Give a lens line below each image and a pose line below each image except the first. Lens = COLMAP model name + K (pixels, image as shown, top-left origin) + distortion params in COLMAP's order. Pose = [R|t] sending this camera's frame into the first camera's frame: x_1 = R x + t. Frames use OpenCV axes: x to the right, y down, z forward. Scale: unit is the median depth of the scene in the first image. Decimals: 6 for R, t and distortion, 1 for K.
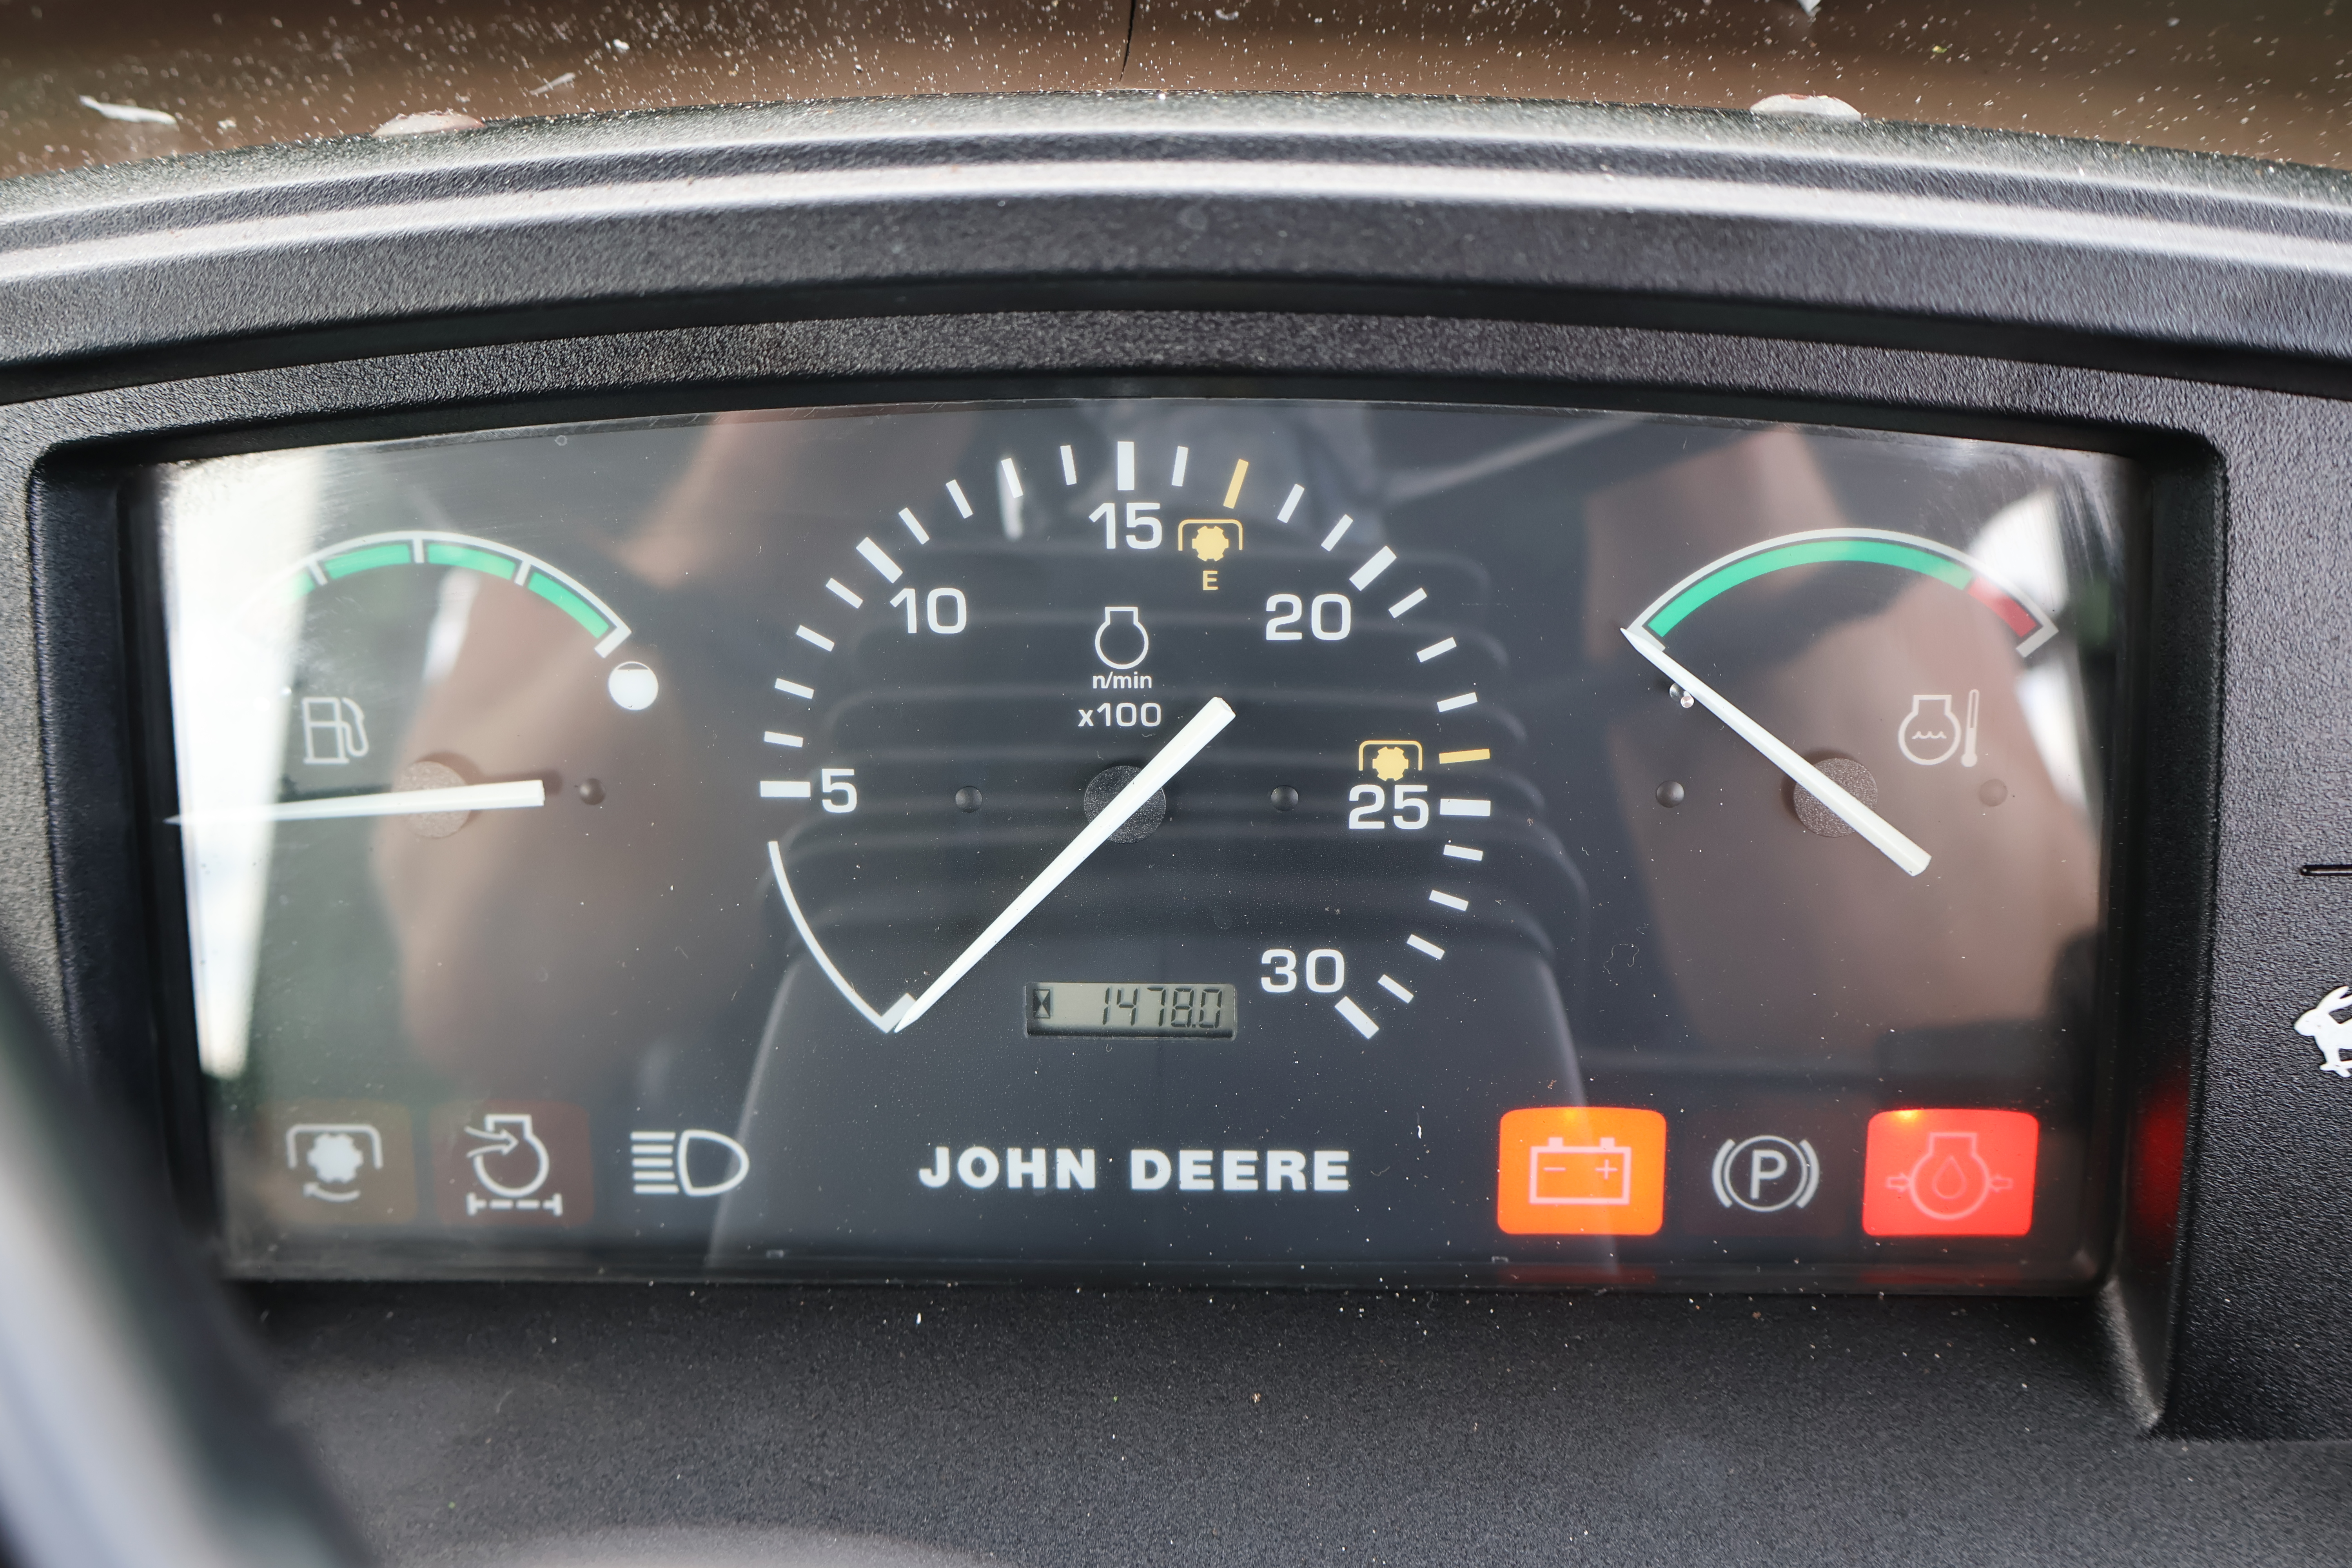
lens RADIAL K [[2804.7, 0, 1166.8], [0, 2804.7, 766.4], [0, 0, 1]] dist [0.016988, 0.000000]
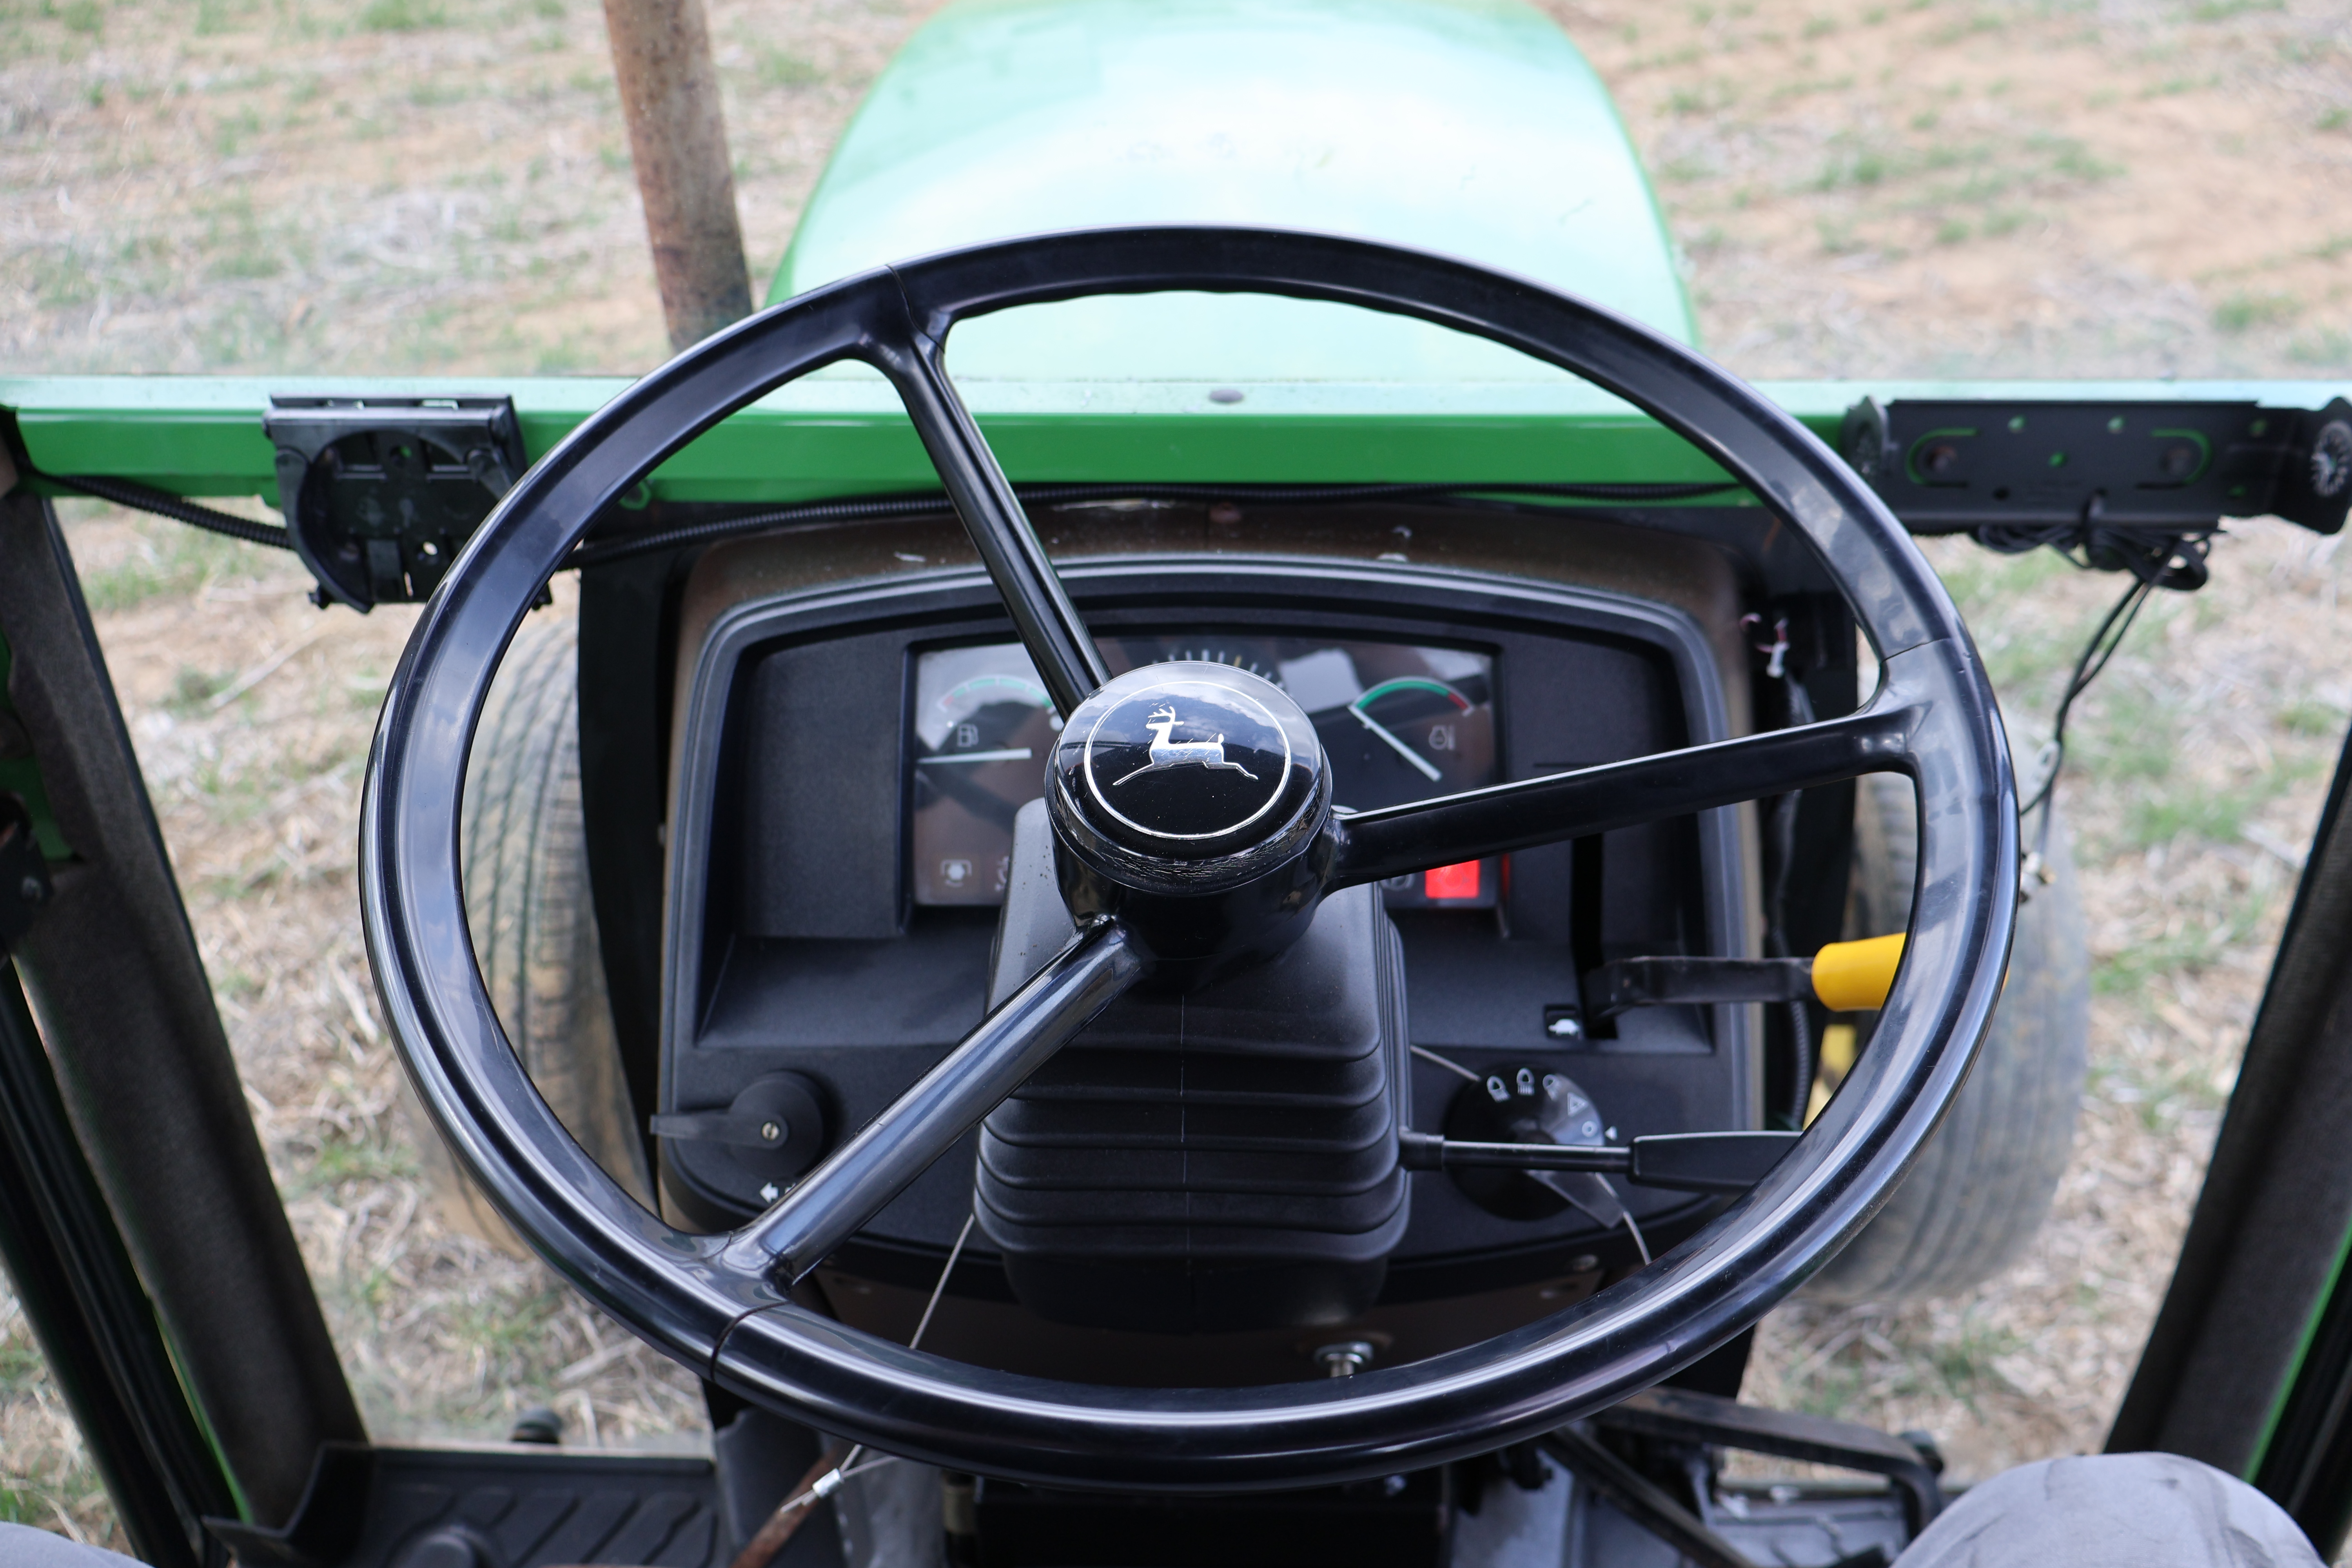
lens RADIAL K [[1985.9, 0, 1177.3], [0, 1985.9, 787.8], [0, 0, 1]] dist [0.001128, 0.005366]
pose [[0.999854, 0.010837, 0.013239, -0.077585], [-0.008803, 0.989382, -0.145074, 0.399071], [-0.014670, 0.144936, 0.989332, -1.370078]]
